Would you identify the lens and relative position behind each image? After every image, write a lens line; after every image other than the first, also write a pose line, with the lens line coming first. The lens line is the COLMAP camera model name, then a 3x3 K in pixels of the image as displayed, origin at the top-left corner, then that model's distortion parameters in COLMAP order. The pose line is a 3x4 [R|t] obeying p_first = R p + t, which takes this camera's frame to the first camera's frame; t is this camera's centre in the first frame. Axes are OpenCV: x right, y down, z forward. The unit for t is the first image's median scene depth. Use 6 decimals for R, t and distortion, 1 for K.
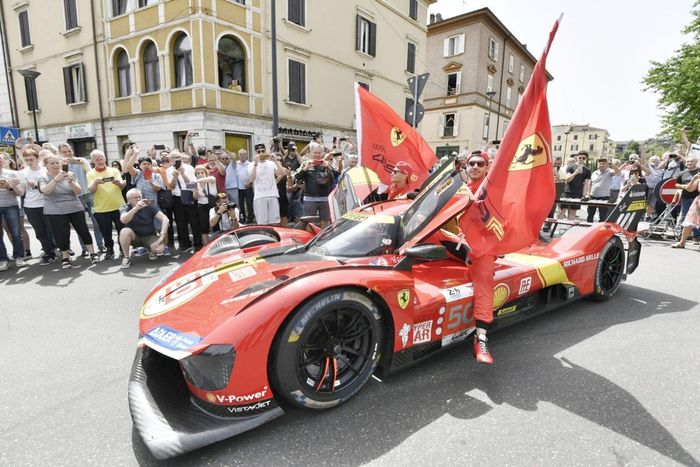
lens RADIAL K [[367.6, 0, 350.0], [0, 367.6, 233.5], [0, 0, 1]] dist [-0.000424, -0.000635]
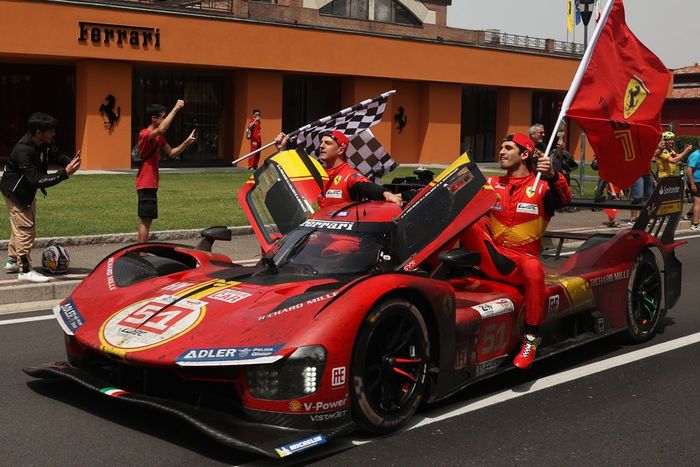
lens RADIAL K [[884.9, 0, 350.0], [0, 884.9, 233.5], [0, 0, 1]] dist [-0.023048, 0.004481]
pose [[0.950763, -0.042462, 0.306996, -0.506696], [0.067956, 0.995026, -0.072832, 0.103204], [-0.302376, 0.090109, 0.948920, -0.651650]]
